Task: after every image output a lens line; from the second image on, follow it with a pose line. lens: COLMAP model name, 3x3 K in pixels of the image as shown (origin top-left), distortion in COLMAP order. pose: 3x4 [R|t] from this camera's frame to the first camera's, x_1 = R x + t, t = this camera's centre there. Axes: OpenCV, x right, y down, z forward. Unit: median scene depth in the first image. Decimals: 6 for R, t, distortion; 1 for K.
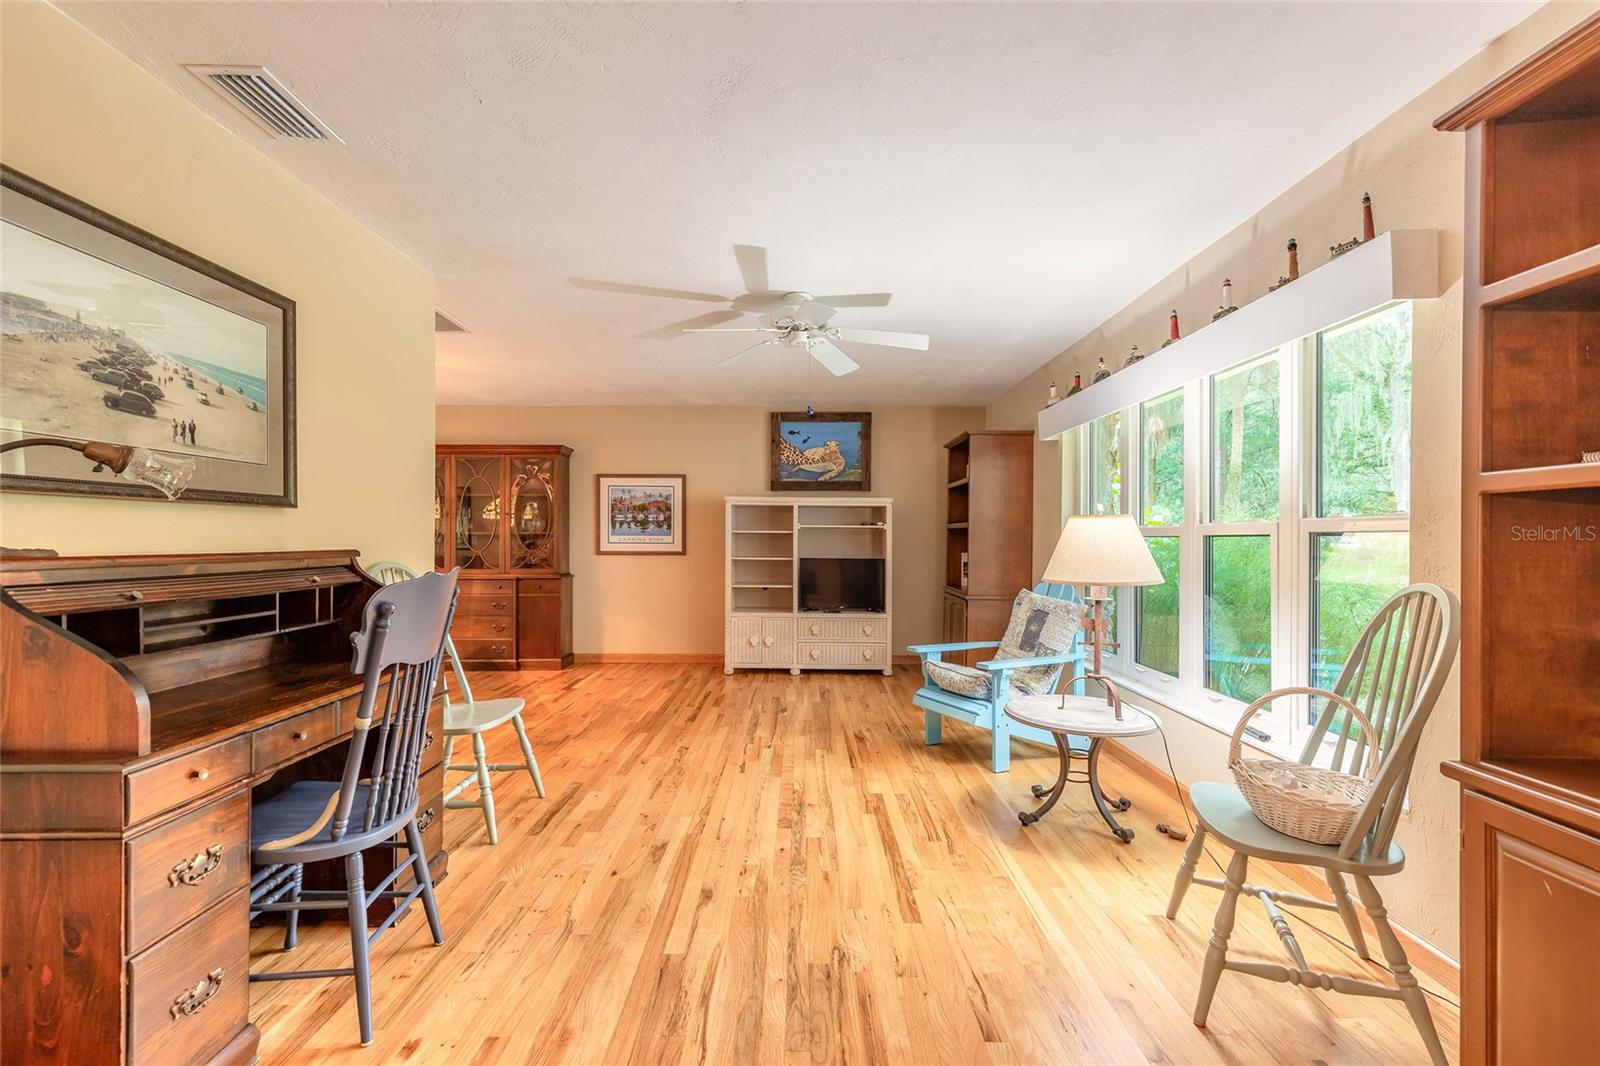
lens RADIAL K [[722.8, 0, 800.4], [0, 722.8, 536.0], [0, 0, 1]] dist [0.007788, -0.001224]
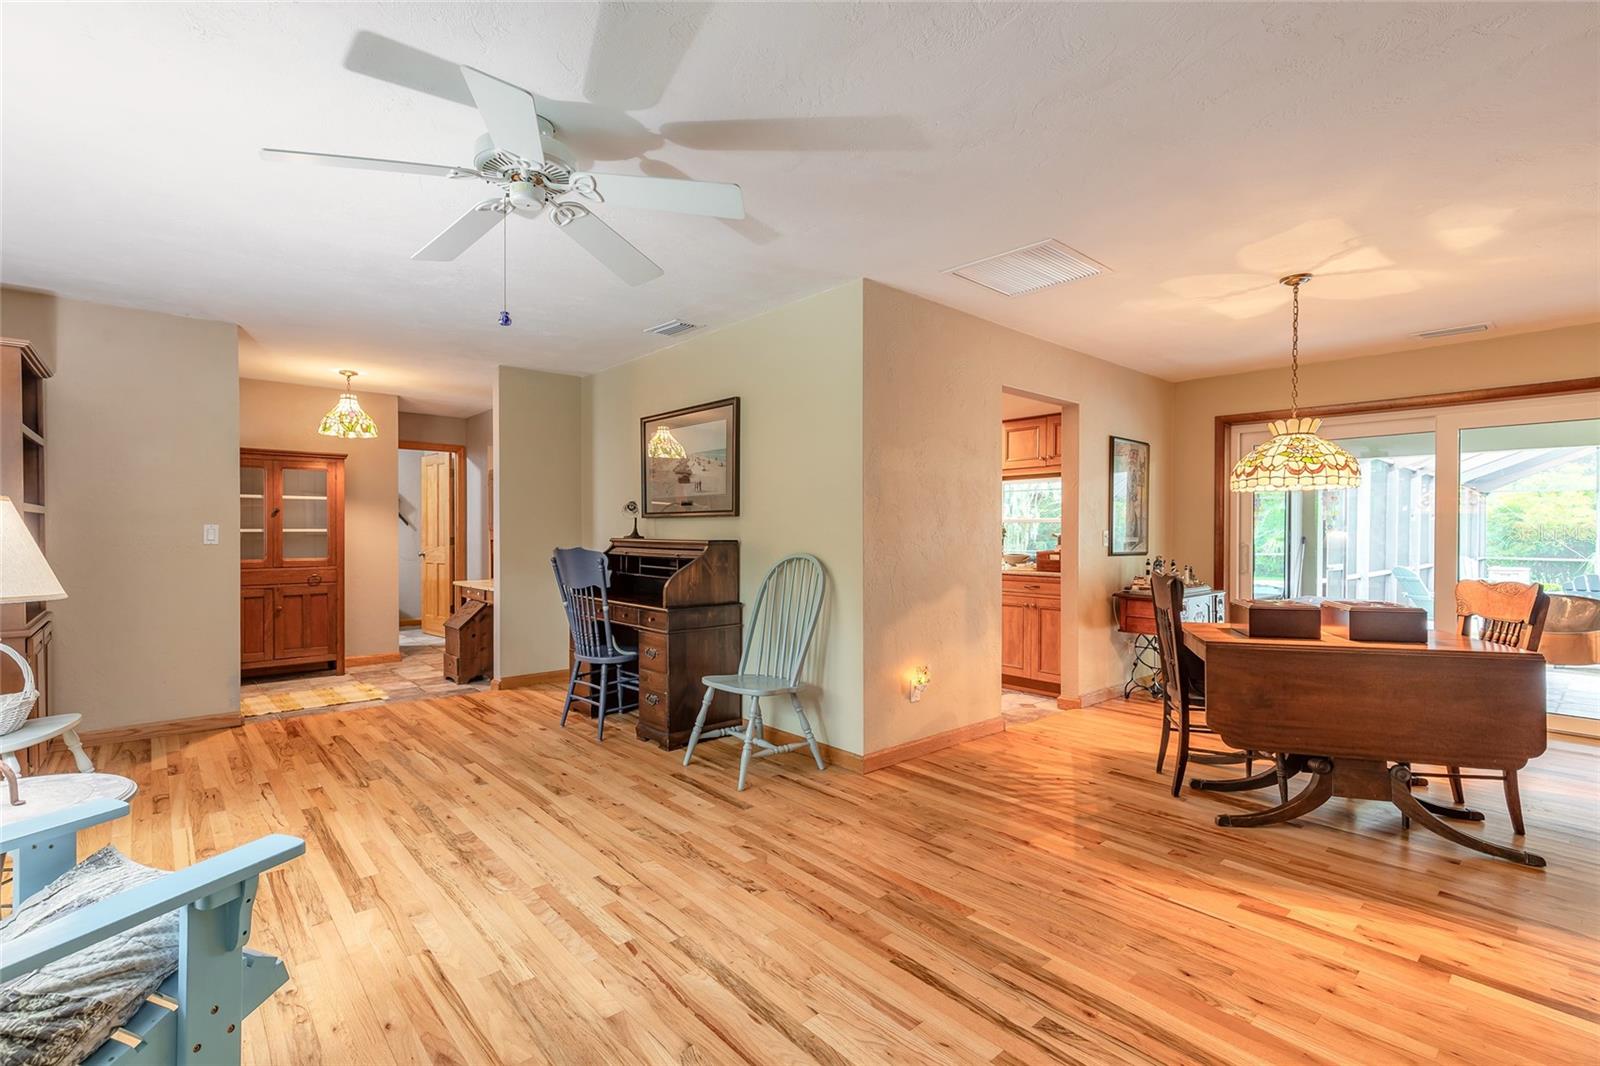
lens RADIAL K [[722.8, 0, 795.7], [0, 722.8, 535.3], [0, 0, 1]] dist [0.007788, -0.001224]
pose [[-0.748292, 0.003770, -0.663358, 0.305042], [-0.000206, 0.999982, 0.005916, -0.002799], [0.663369, 0.004564, -0.748279, 2.141628]]
